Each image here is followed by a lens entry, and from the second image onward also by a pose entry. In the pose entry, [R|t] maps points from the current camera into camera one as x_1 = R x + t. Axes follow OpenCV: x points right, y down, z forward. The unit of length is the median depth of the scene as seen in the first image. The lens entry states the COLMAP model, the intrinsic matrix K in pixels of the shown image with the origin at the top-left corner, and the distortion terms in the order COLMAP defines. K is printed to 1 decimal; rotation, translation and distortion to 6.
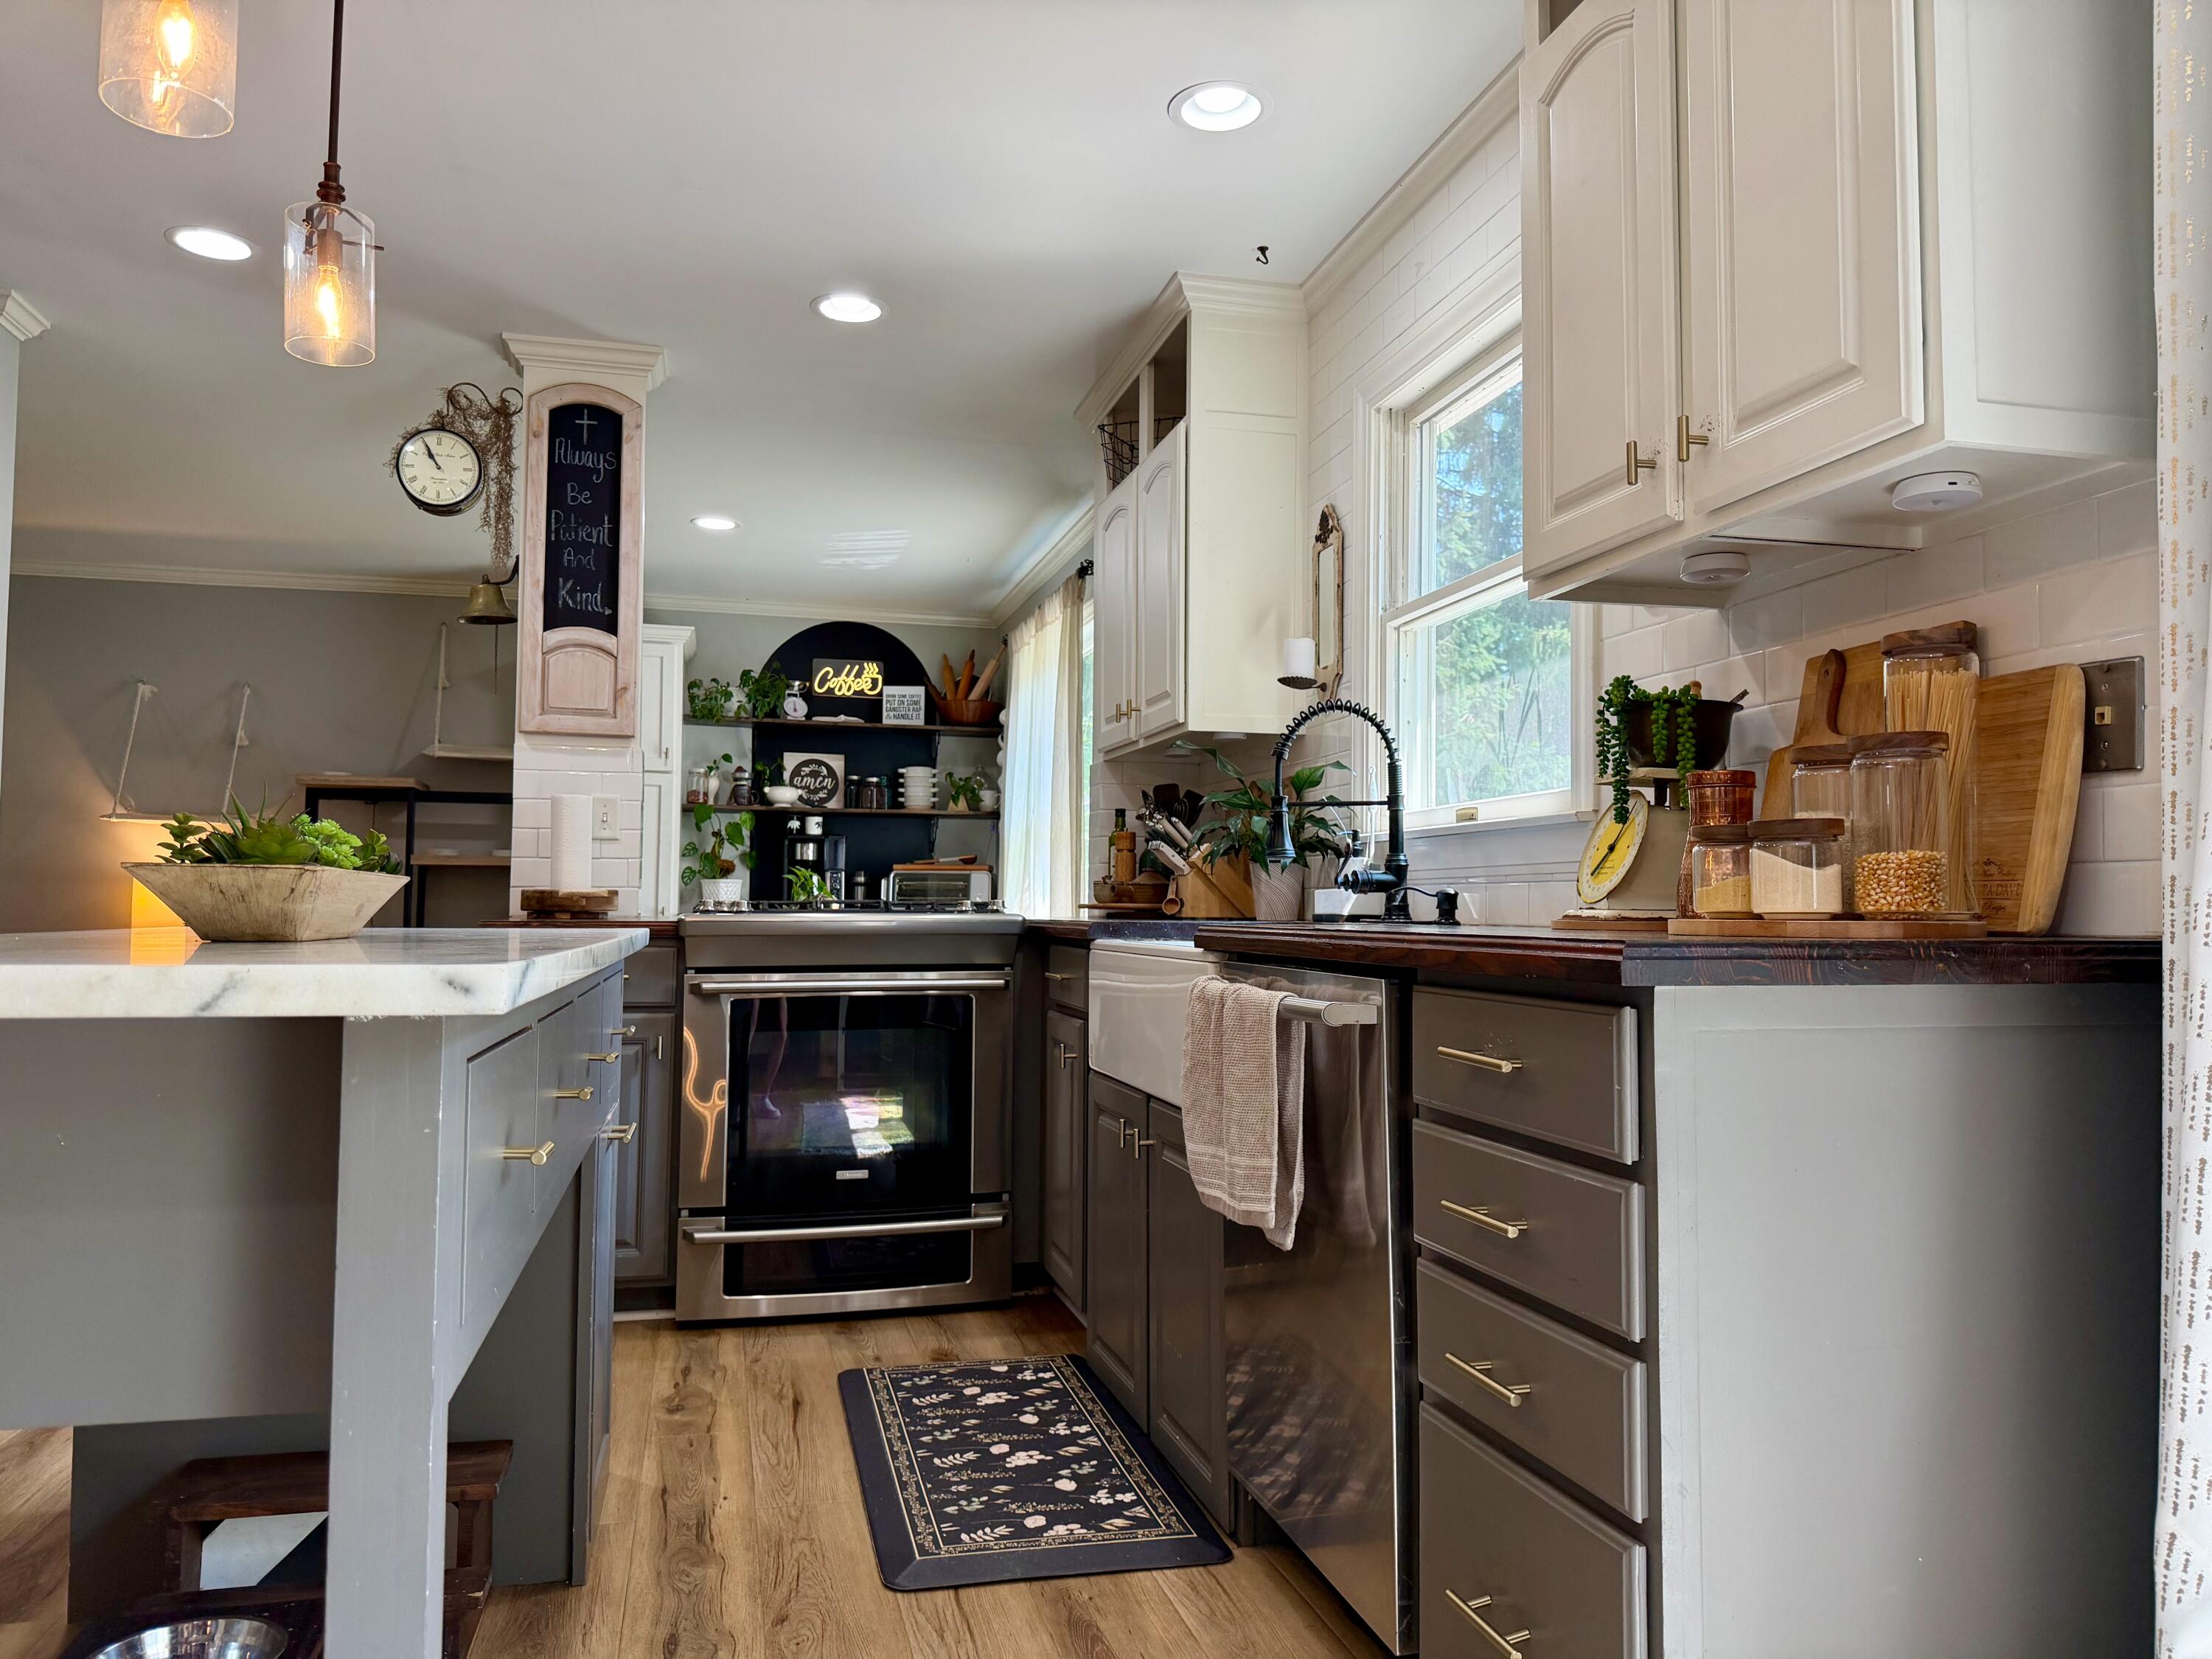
lens RADIAL K [[1561.9, 0, 1102.7], [0, 1561.9, 824.0], [0, 0, 1]] dist [0.131625, -0.250750]
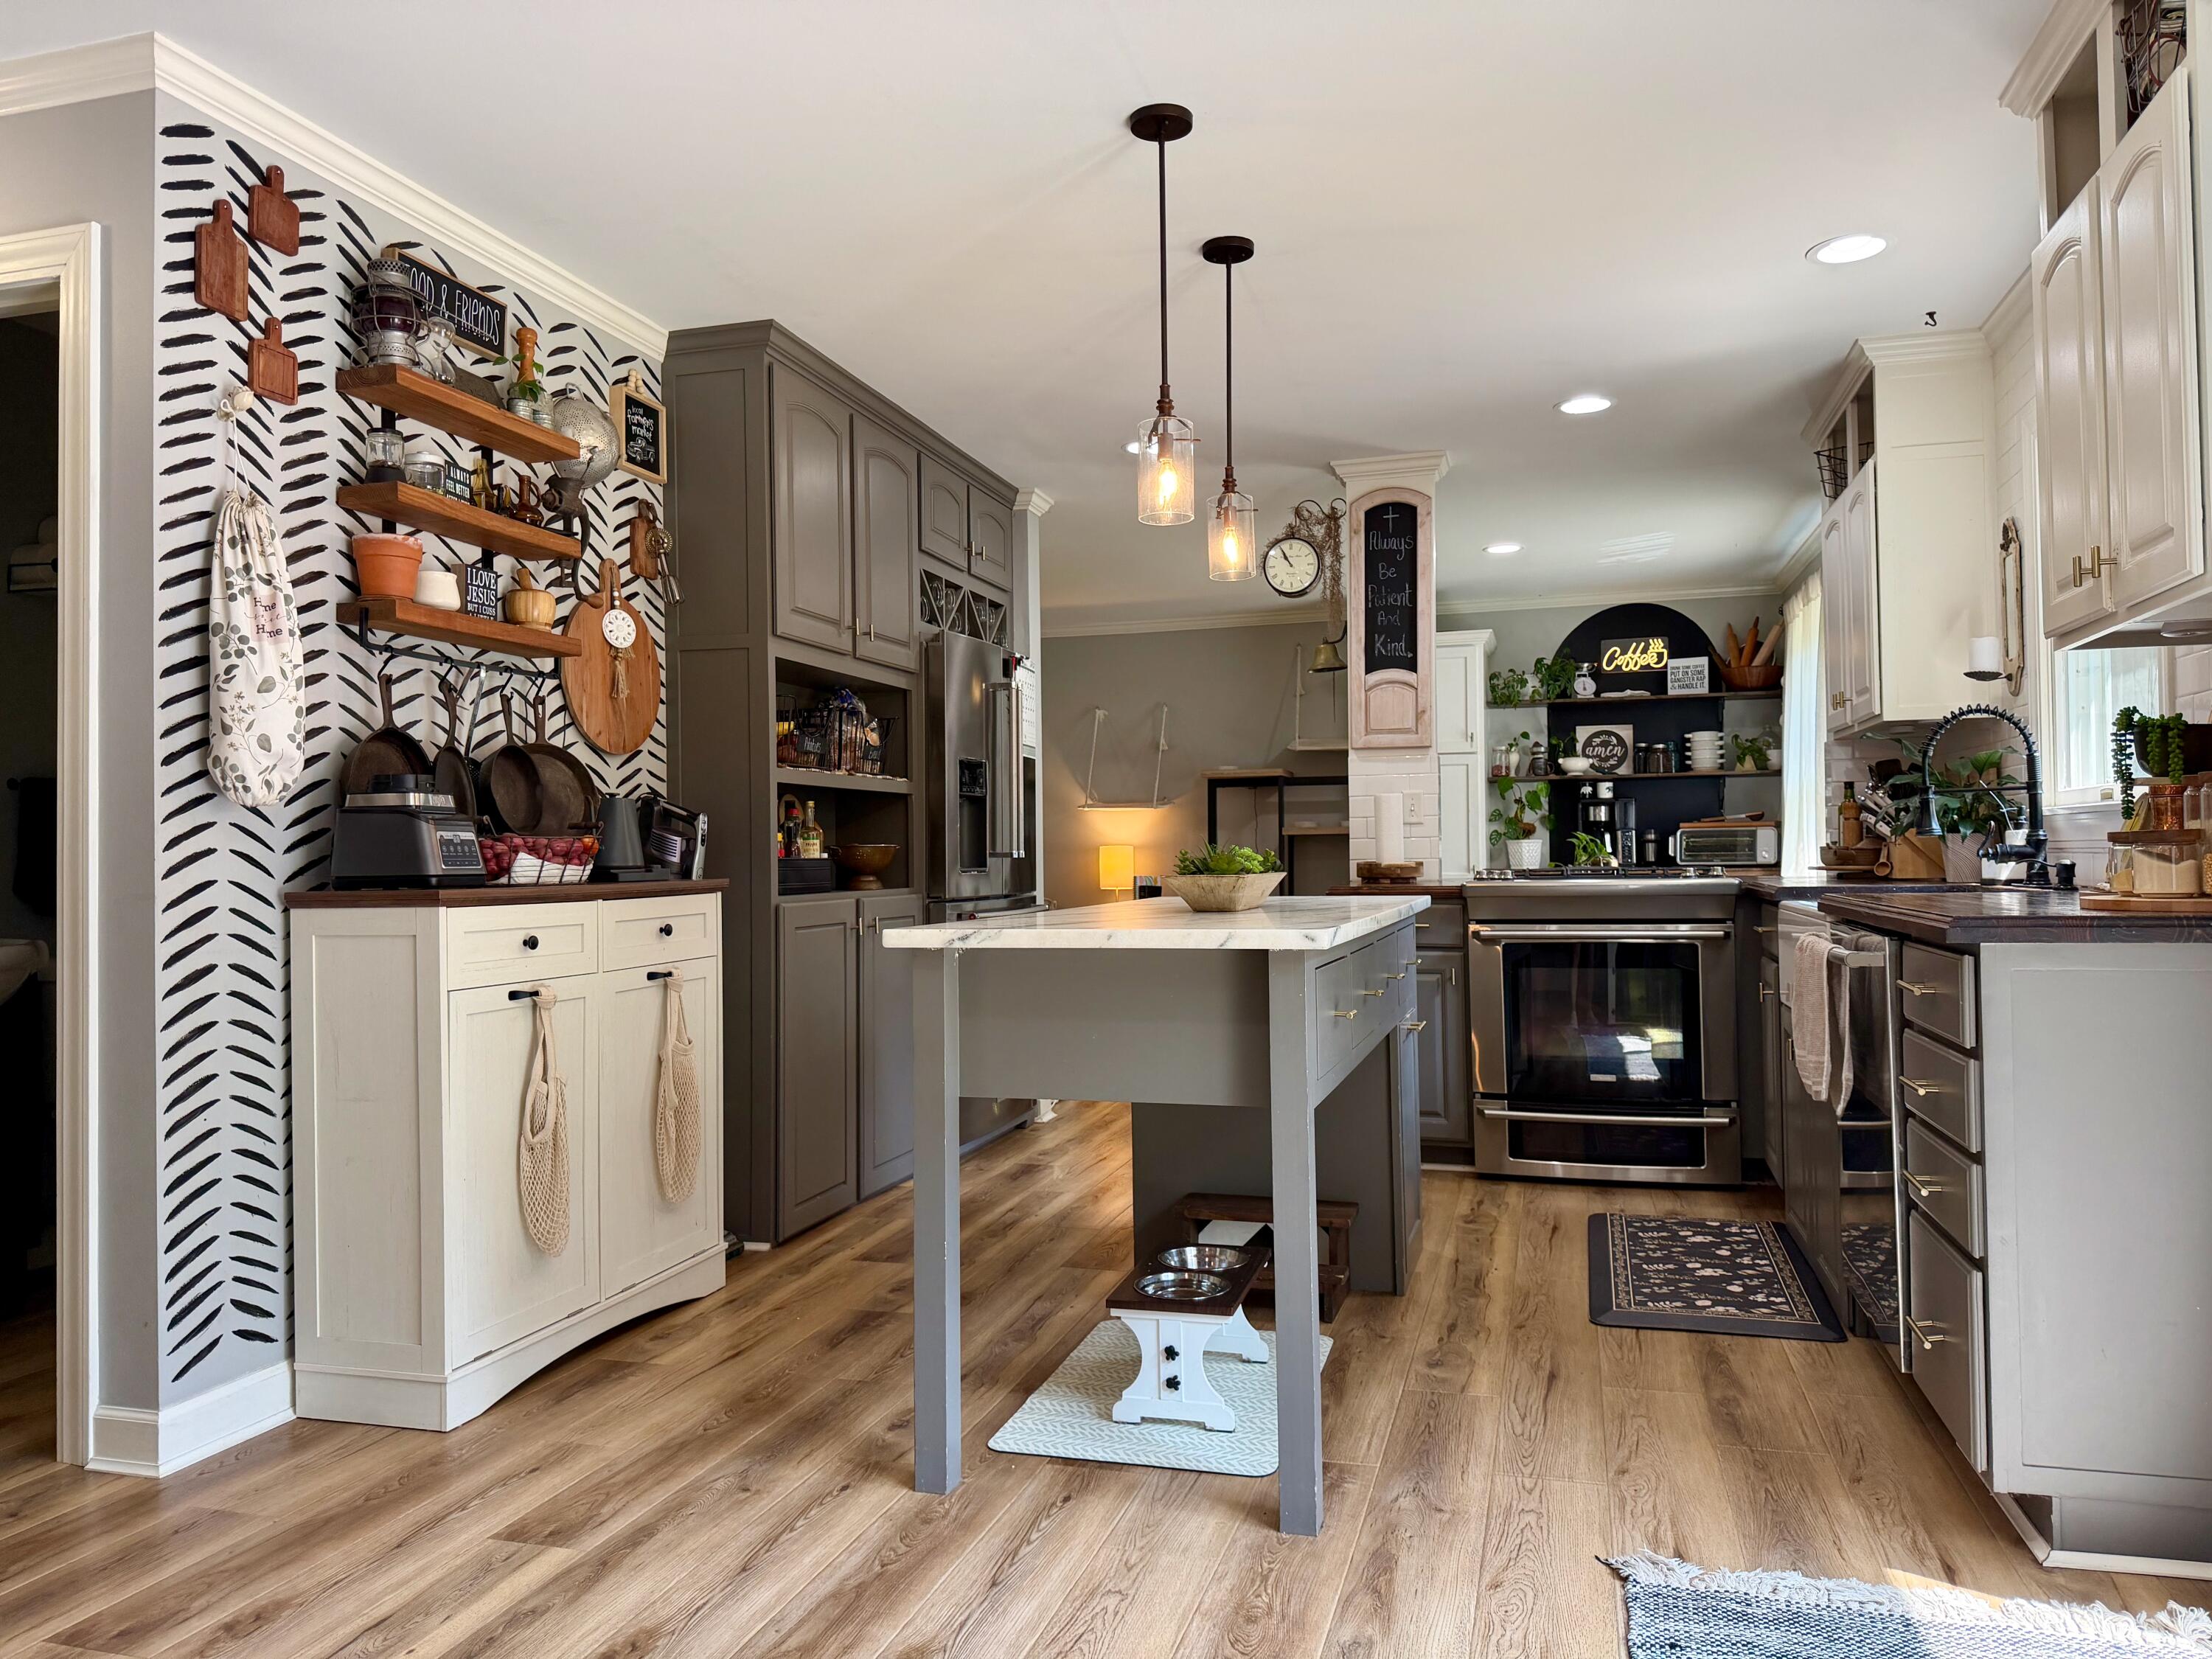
lens RADIAL K [[1566.4, 0, 1106.0], [0, 1566.4, 829.5], [0, 0, 1]] dist [0.079770, -0.113010]
pose [[0.866457, -0.025282, -0.498610, 0.137745], [0.045546, 0.998555, 0.028515, -0.038147], [0.497169, -0.047417, 0.866357, -0.322440]]
